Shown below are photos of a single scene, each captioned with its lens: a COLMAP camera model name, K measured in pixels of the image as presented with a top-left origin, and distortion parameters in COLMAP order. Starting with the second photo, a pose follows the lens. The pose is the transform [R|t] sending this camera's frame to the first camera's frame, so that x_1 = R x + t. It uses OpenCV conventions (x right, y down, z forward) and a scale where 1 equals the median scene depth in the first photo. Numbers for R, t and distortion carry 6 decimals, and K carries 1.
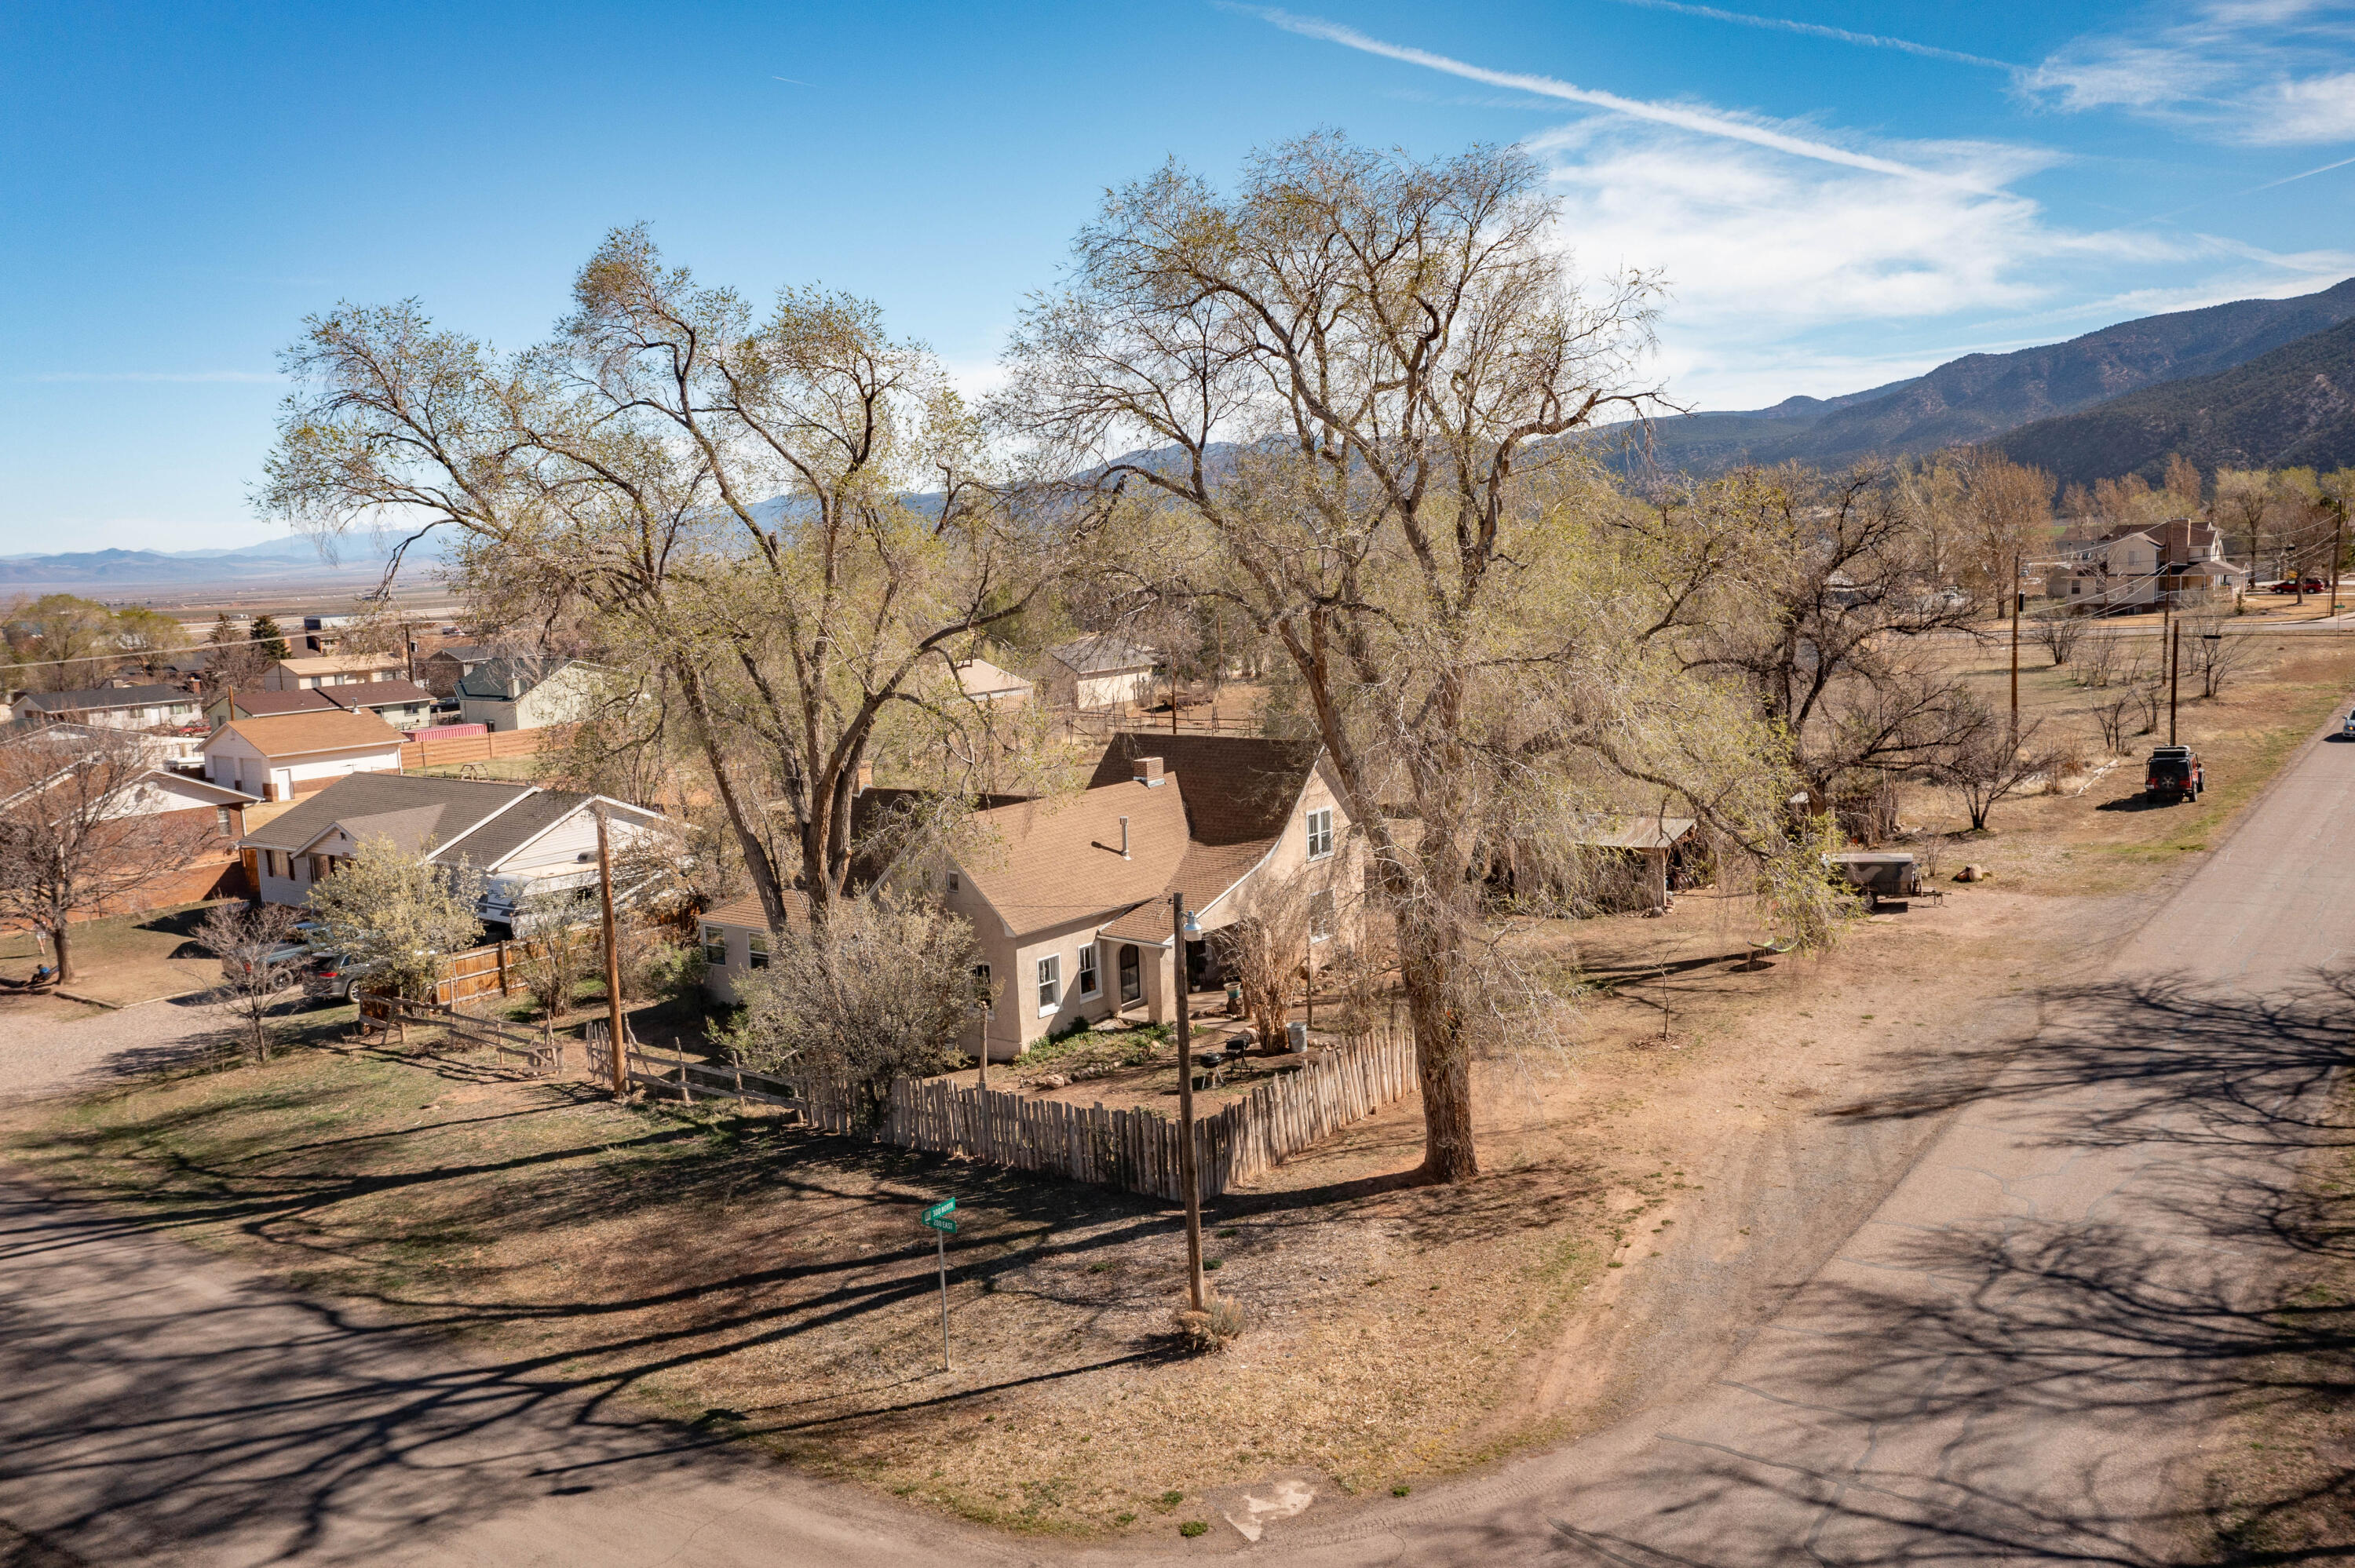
lens RADIAL K [[1845.2, 0, 1169.4], [0, 1845.2, 786.9], [0, 0, 1]] dist [0.001560, -0.002893]
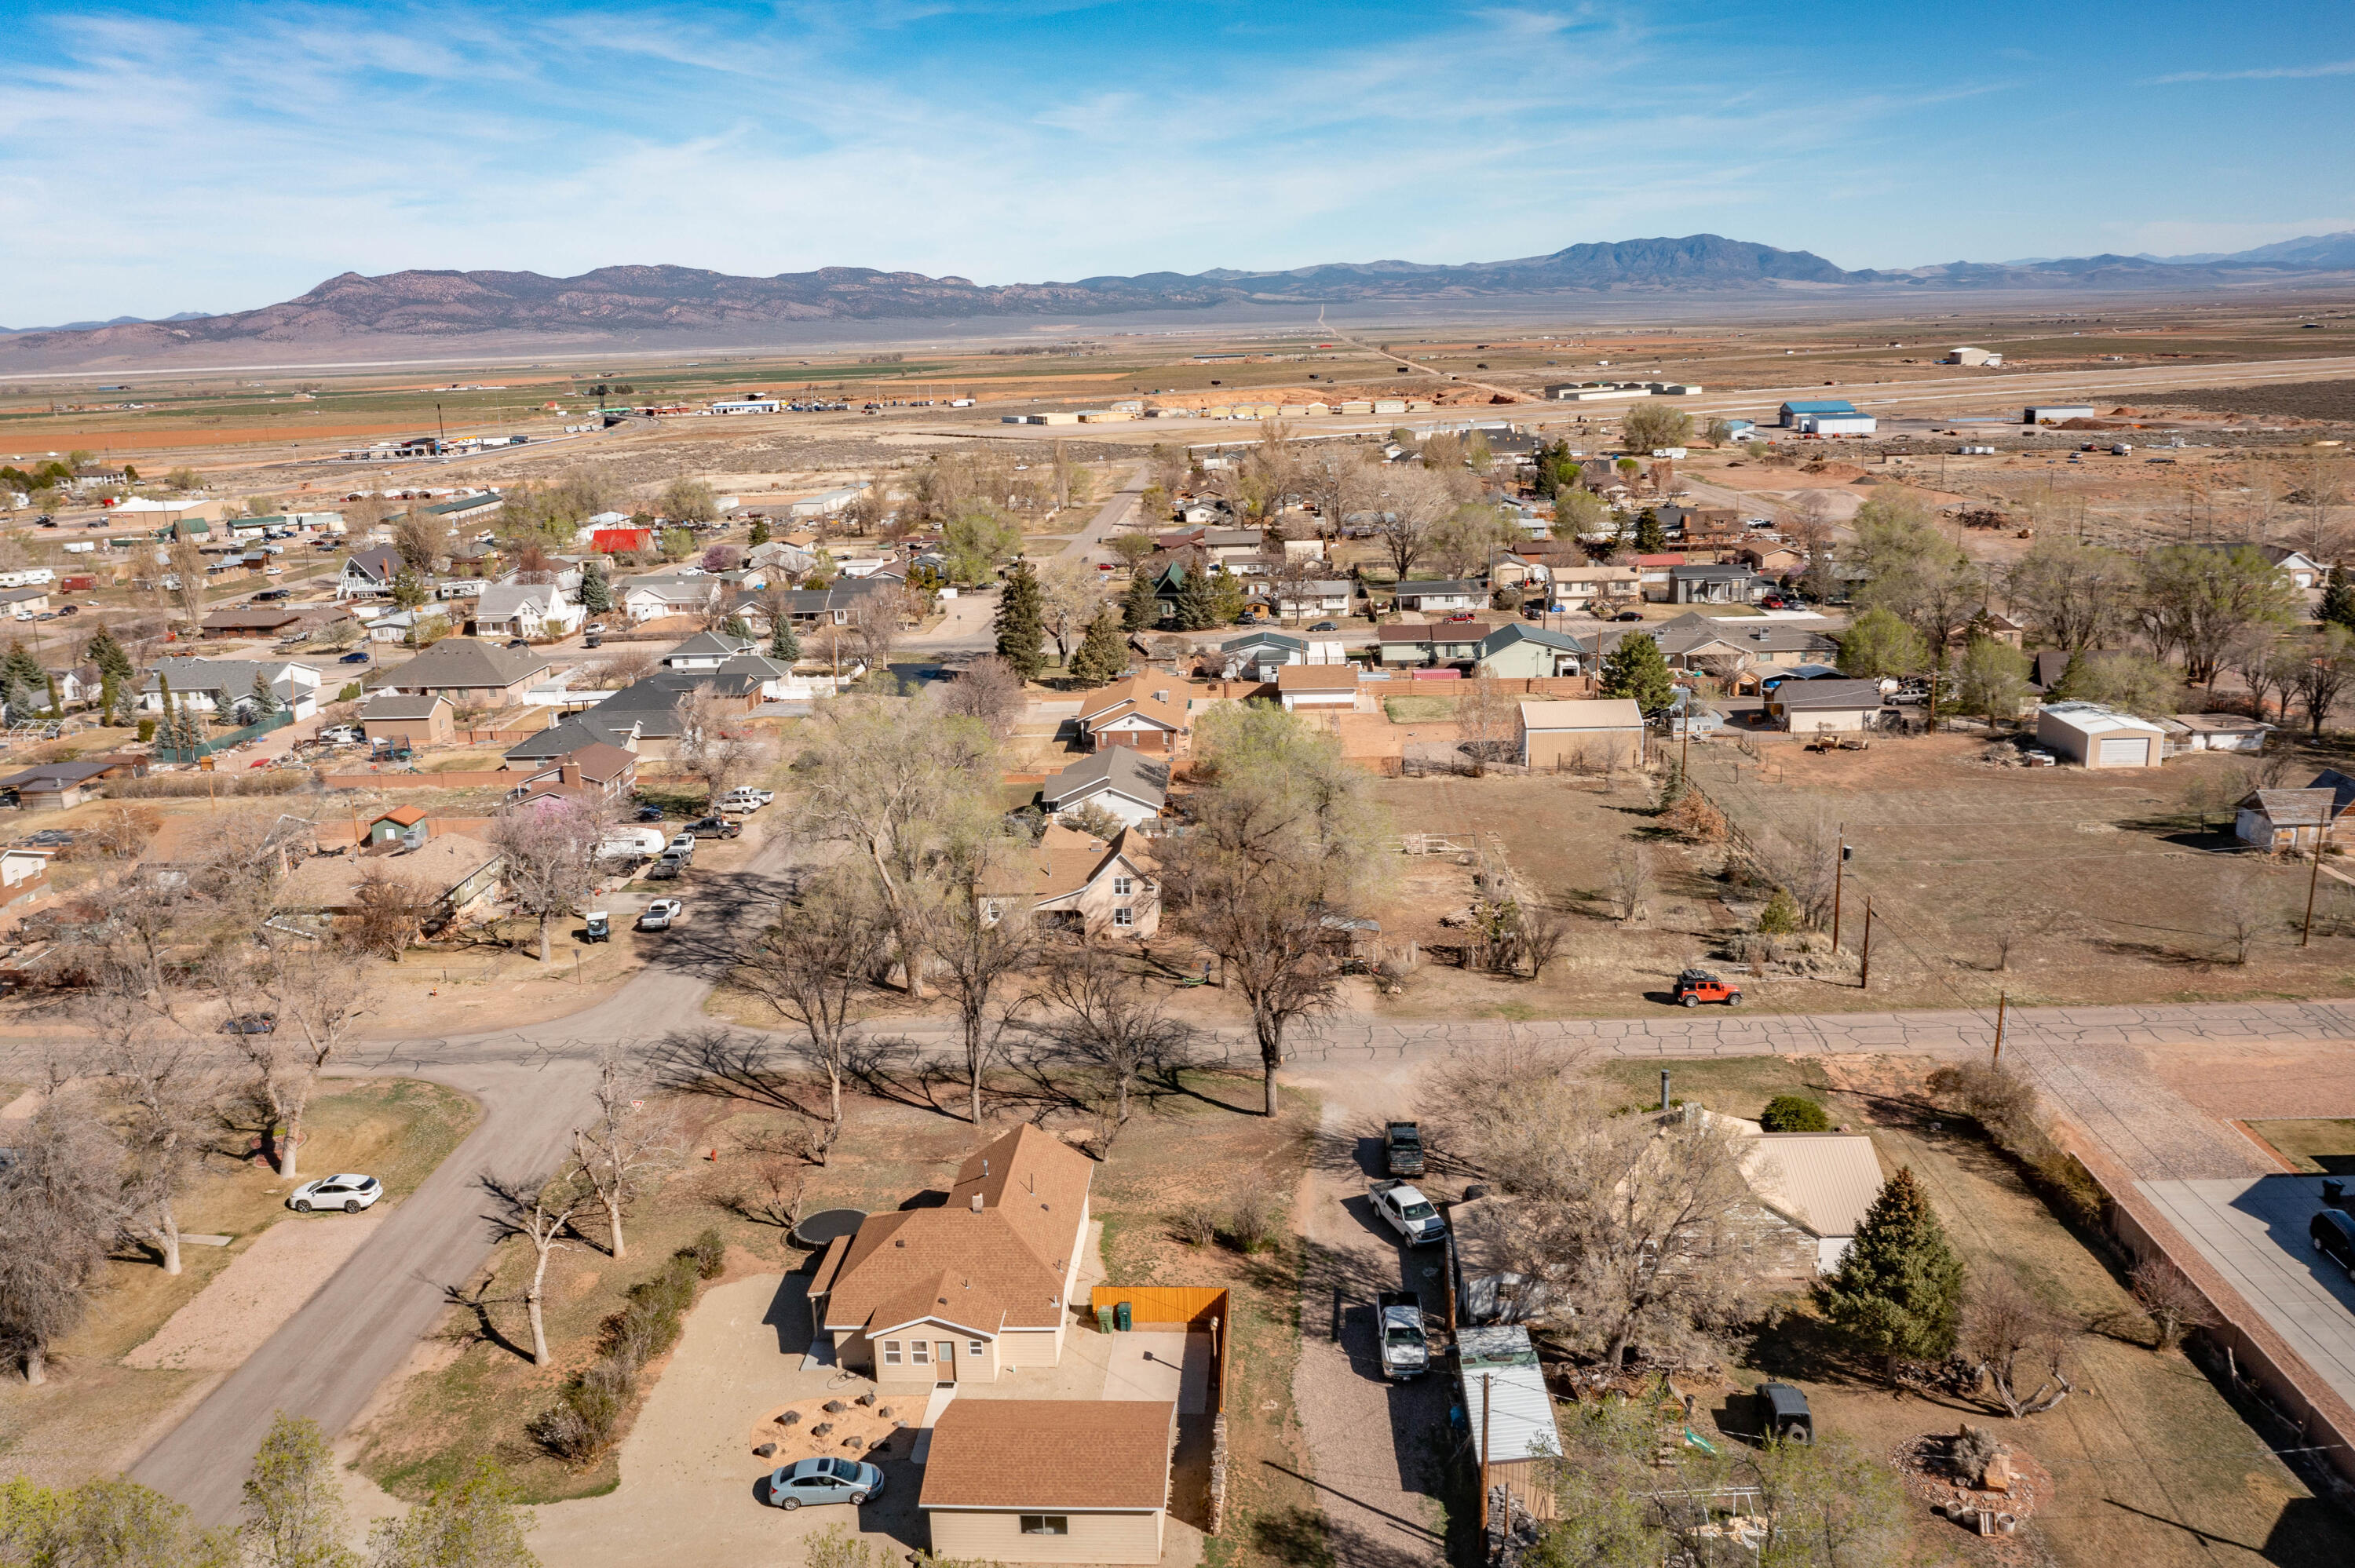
lens RADIAL K [[1824.7, 0, 1178.7], [0, 1824.7, 860.6], [0, 0, 1]] dist [-0.006323, 0.008286]
pose [[0.563774, 0.257521, -0.784756, 2.464792], [-0.100350, 0.964468, 0.244402, -0.746163], [0.819810, -0.059037, 0.569584, -0.450875]]
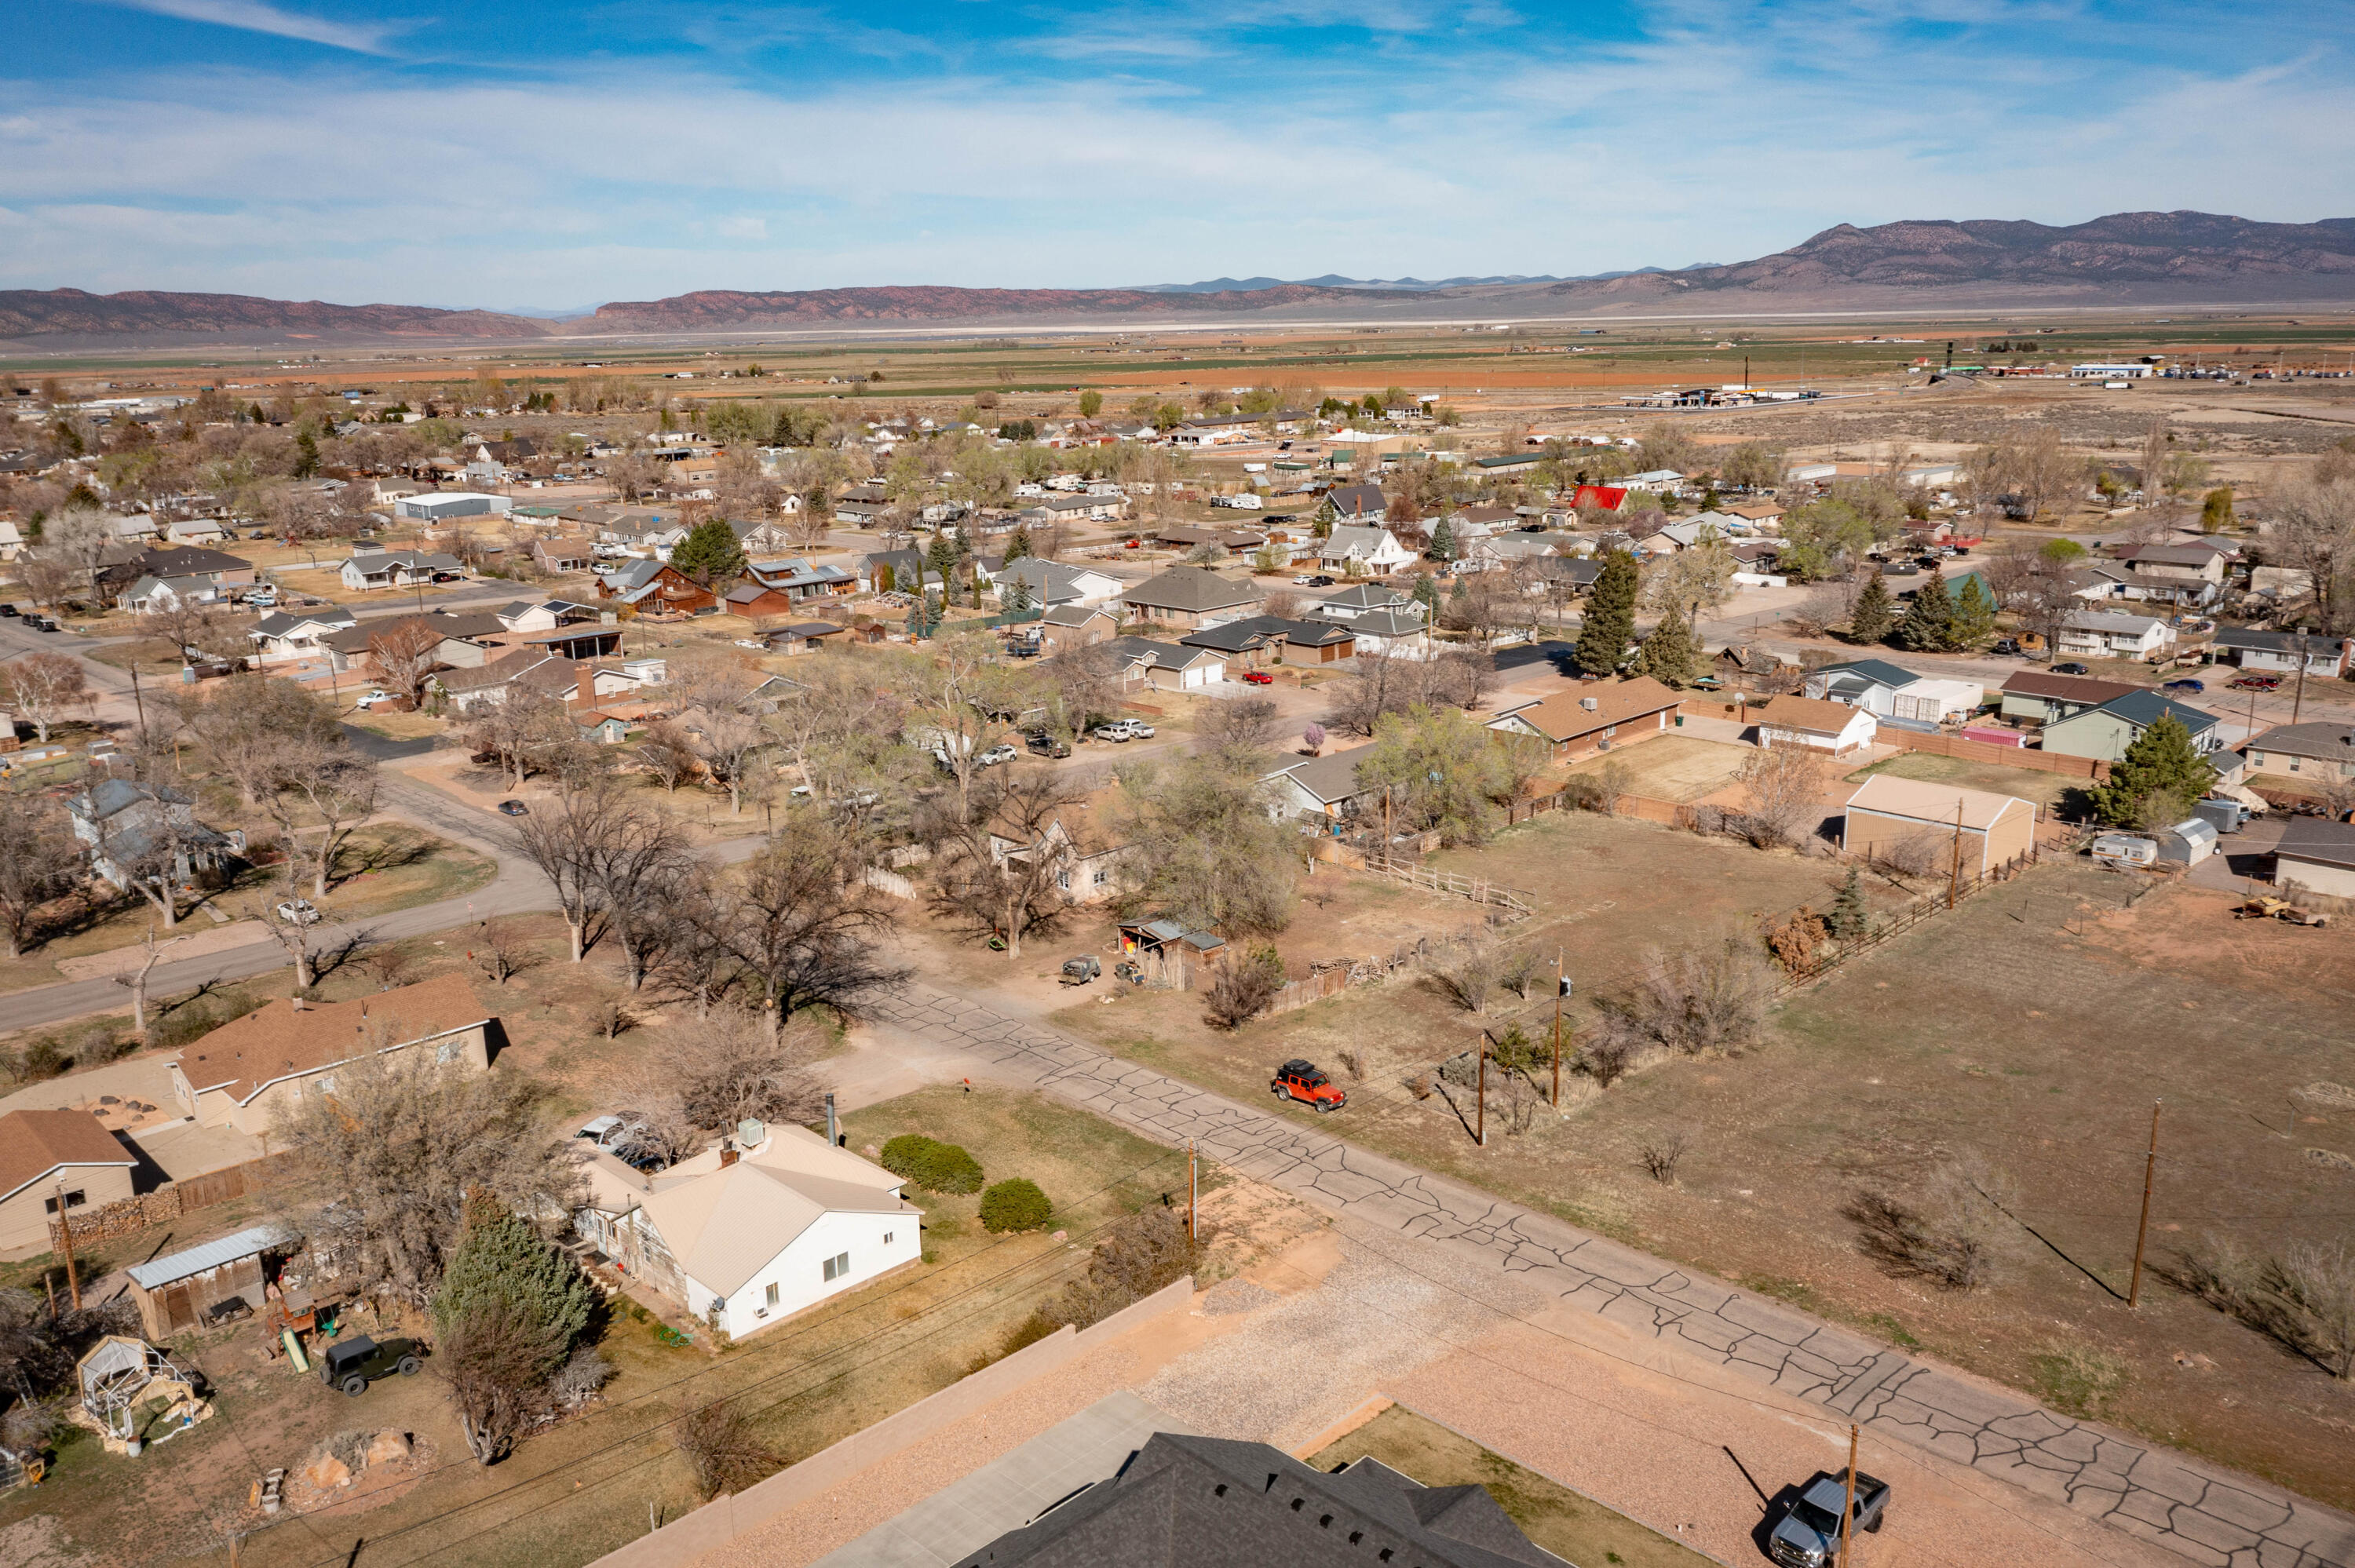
lens RADIAL K [[1845.2, 0, 1169.4], [0, 1845.2, 786.9], [0, 0, 1]] dist [0.001560, -0.002893]
pose [[-0.147705, 0.289653, -0.945666, 2.982150], [-0.102743, 0.946487, 0.305952, -1.044754], [0.983680, 0.142351, -0.110041, 1.670859]]
